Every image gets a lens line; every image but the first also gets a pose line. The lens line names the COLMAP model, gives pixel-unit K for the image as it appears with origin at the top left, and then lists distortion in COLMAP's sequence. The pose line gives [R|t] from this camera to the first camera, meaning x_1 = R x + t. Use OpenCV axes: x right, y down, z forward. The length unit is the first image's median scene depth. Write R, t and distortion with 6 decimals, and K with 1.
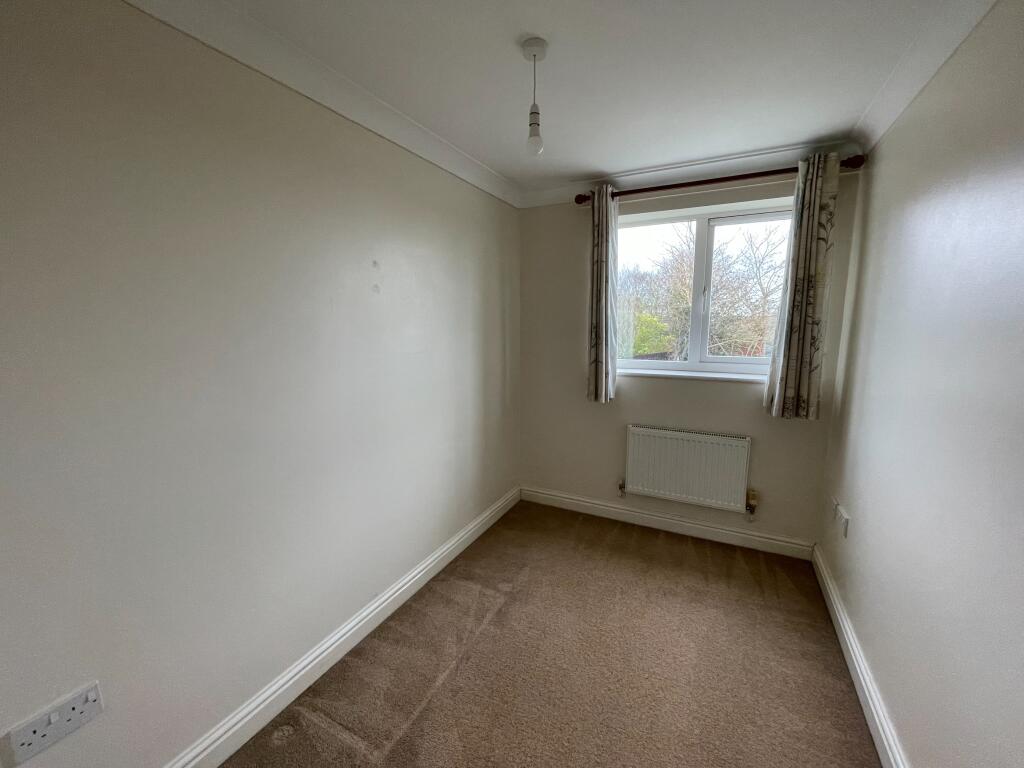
lens RADIAL K [[413.0, 0, 516.9], [0, 413.0, 384.3], [0, 0, 1]] dist [0.000205, 0.000048]
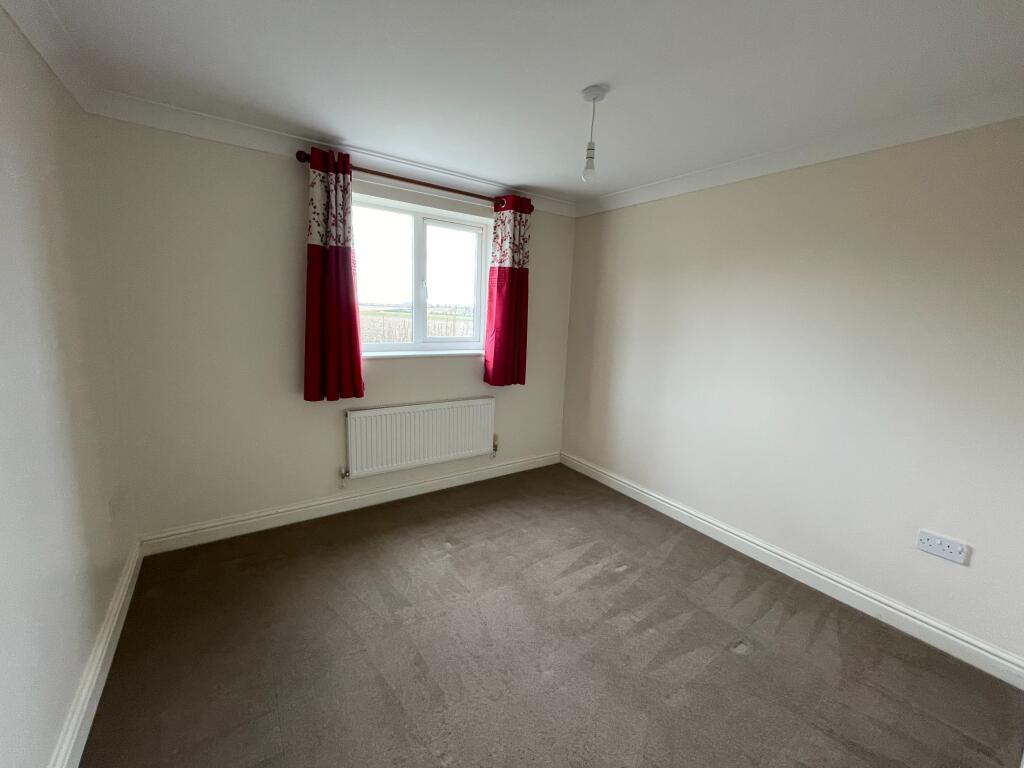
lens RADIAL K [[413.0, 0, 516.9], [0, 413.0, 384.3], [0, 0, 1]] dist [0.000205, 0.000048]
pose [[0.479898, -0.133561, 0.867098, -0.497974], [0.088357, 0.990677, 0.103695, -0.037944], [-0.872864, 0.026851, 0.487225, 0.238437]]
